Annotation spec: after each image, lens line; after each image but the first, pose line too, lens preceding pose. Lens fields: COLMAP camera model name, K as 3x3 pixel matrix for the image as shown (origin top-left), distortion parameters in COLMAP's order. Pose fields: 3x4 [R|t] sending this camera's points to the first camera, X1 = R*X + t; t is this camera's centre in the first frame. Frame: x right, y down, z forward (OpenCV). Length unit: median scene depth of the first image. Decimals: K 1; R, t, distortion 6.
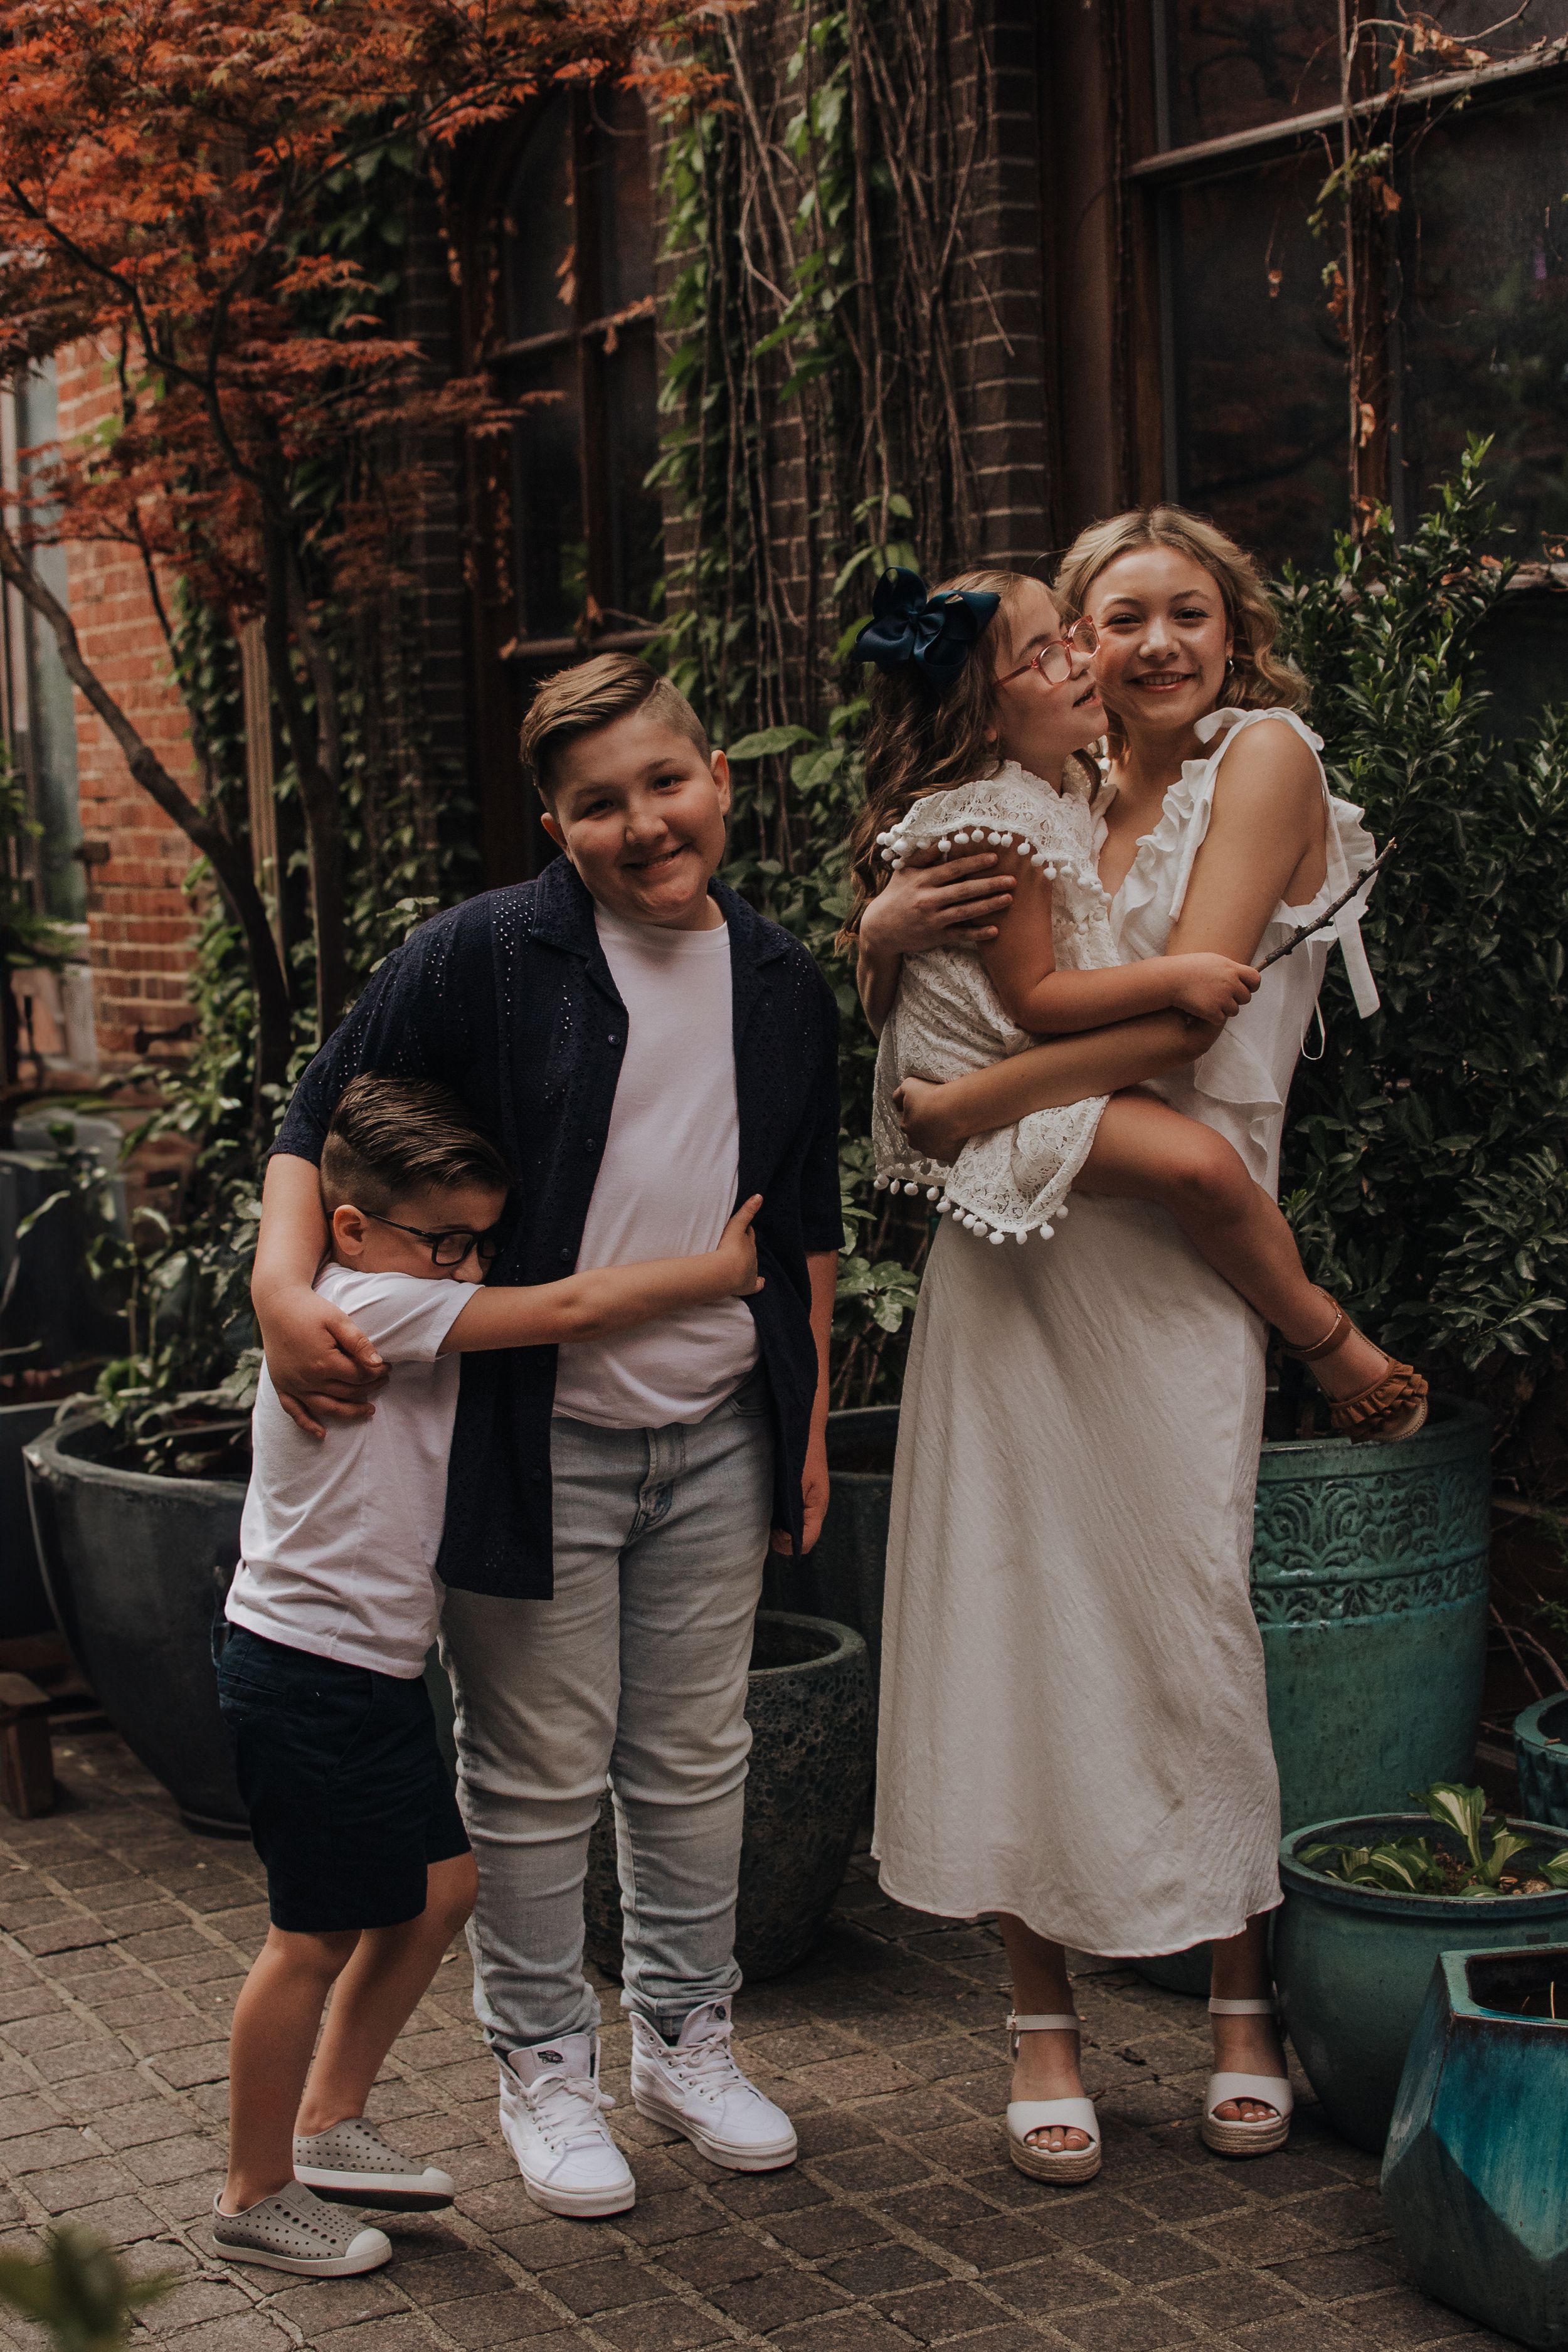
lens RADIAL K [[3527.6, 0, 784.0], [0, 3527.6, 1176.0], [0, 0, 1]] dist [-0.173749, 0.150251]
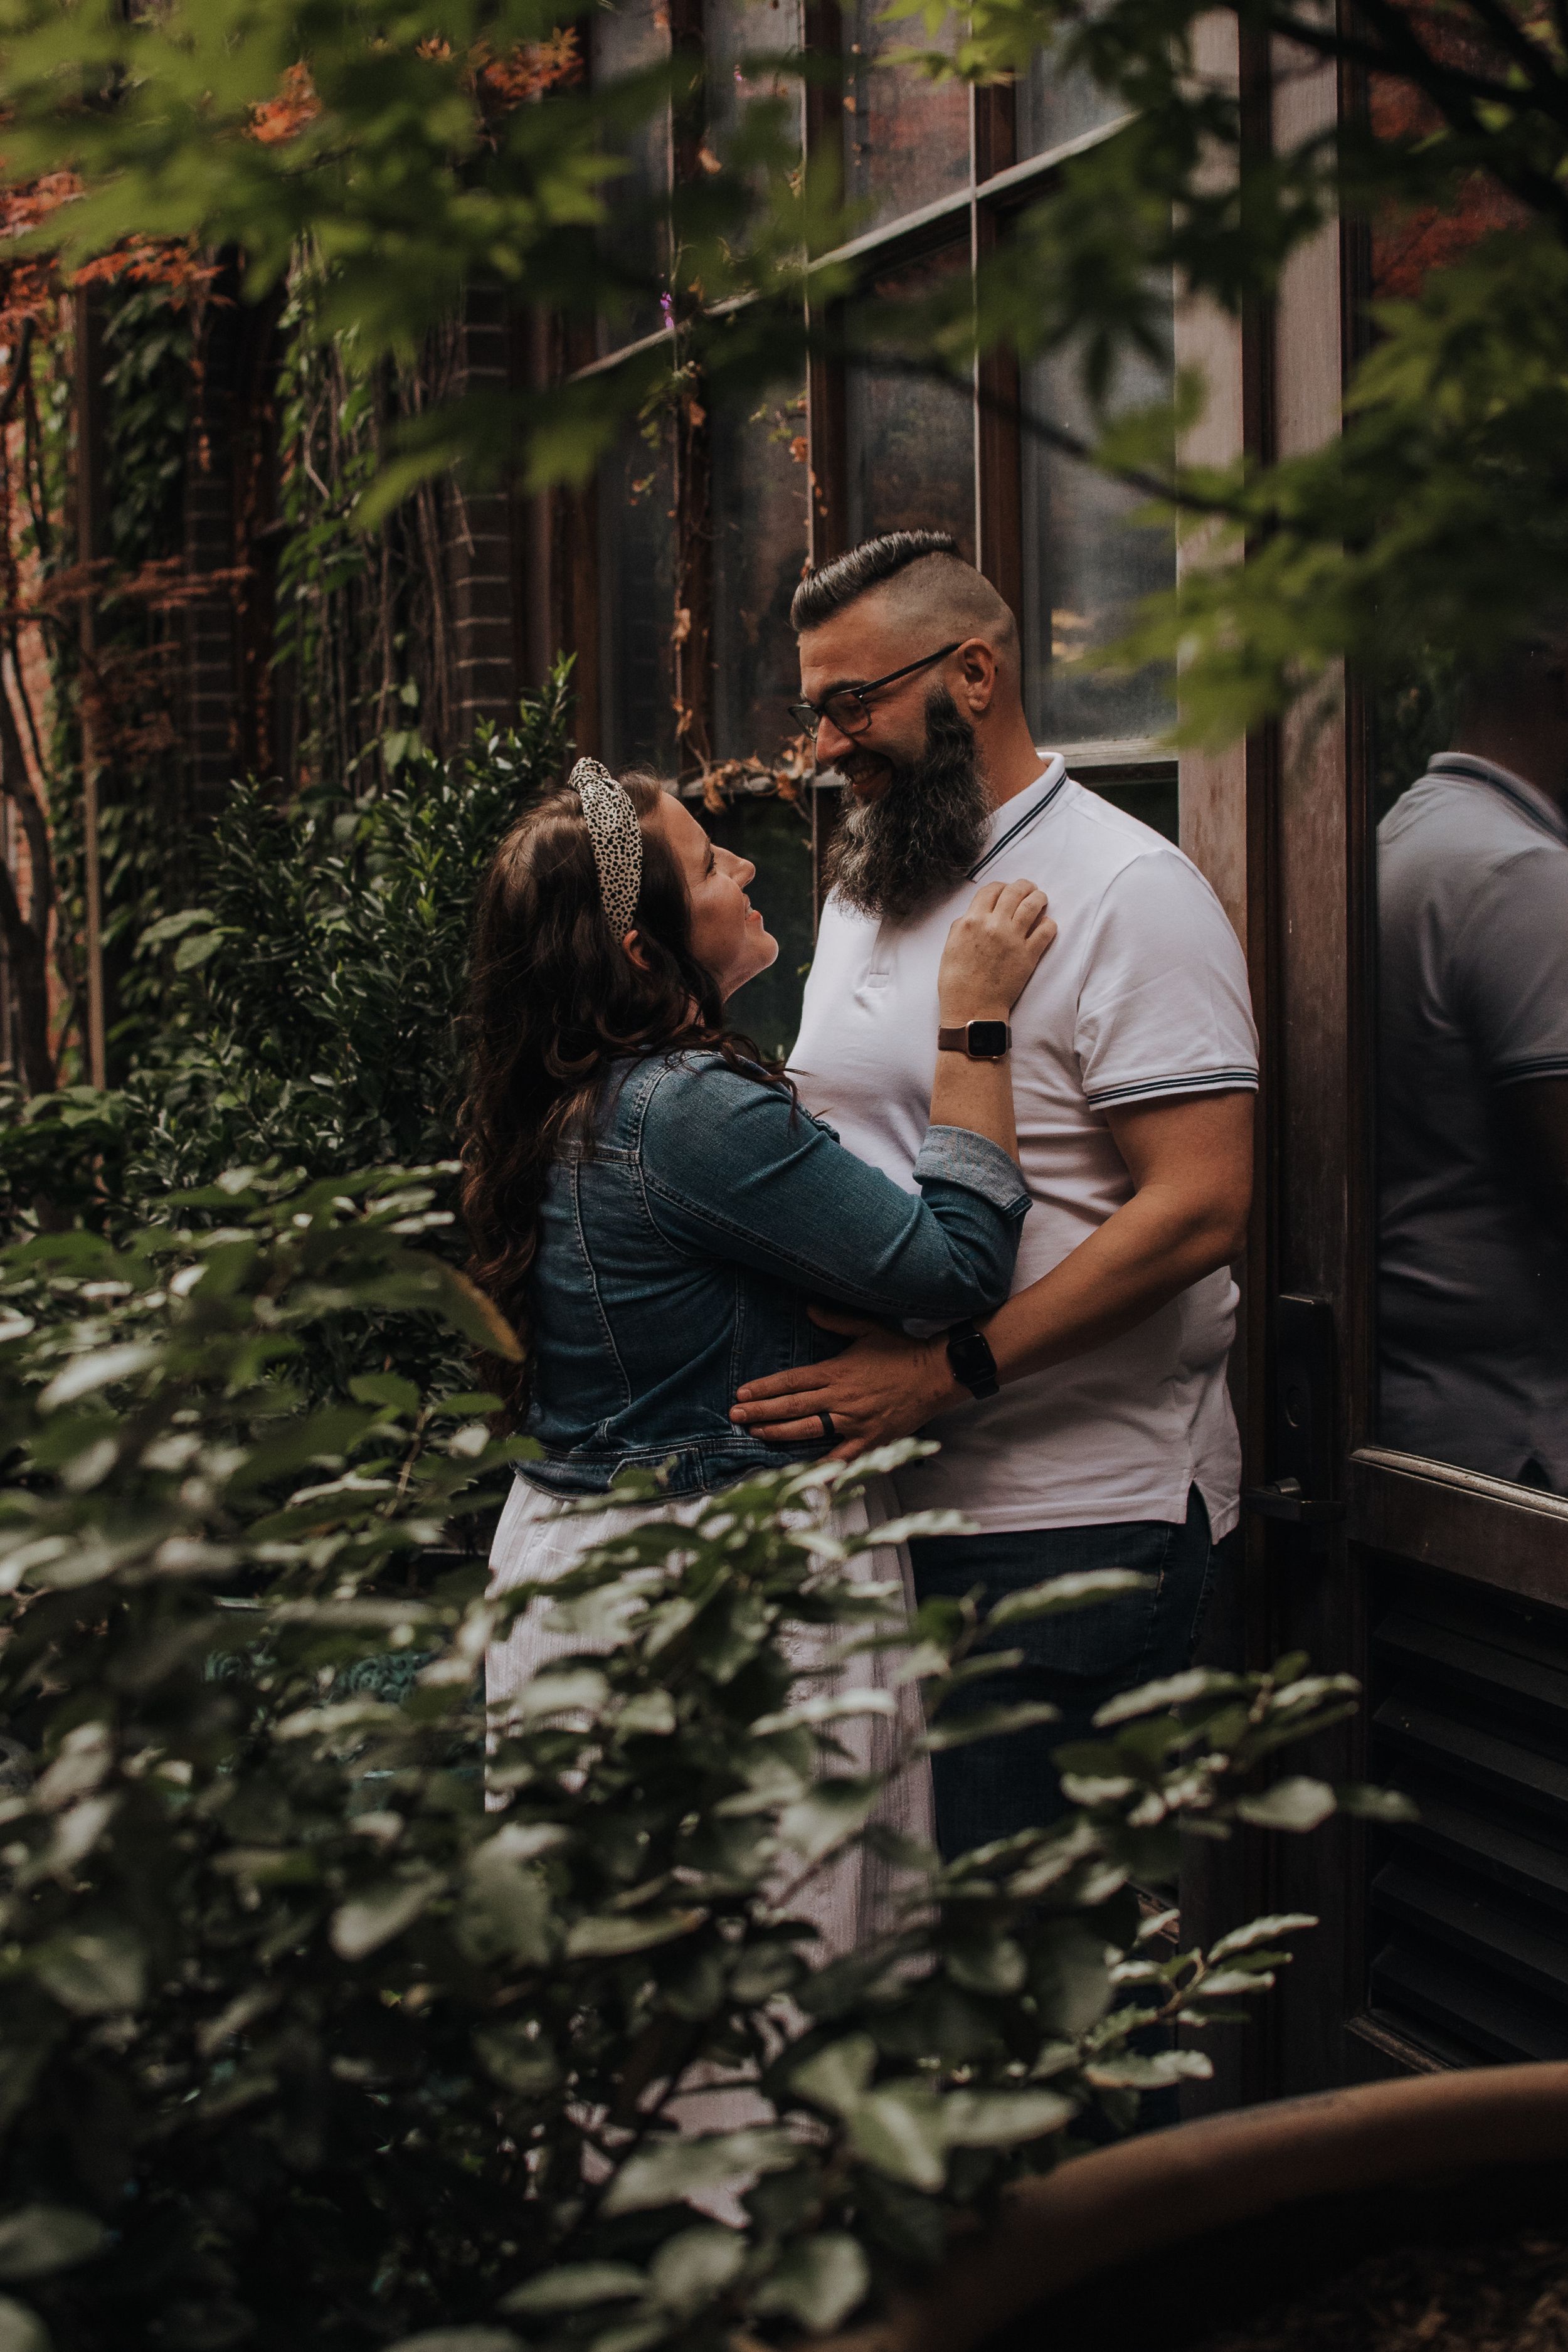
lens RADIAL K [[3527.6, 0, 784.0], [0, 3527.6, 1176.0], [0, 0, 1]] dist [-0.173749, 0.150251]
pose [[0.989914, 0.029610, -0.138542, 0.308002], [-0.034233, 0.998930, -0.031104, -0.018084], [0.137473, 0.035533, 0.989868, -0.027441]]
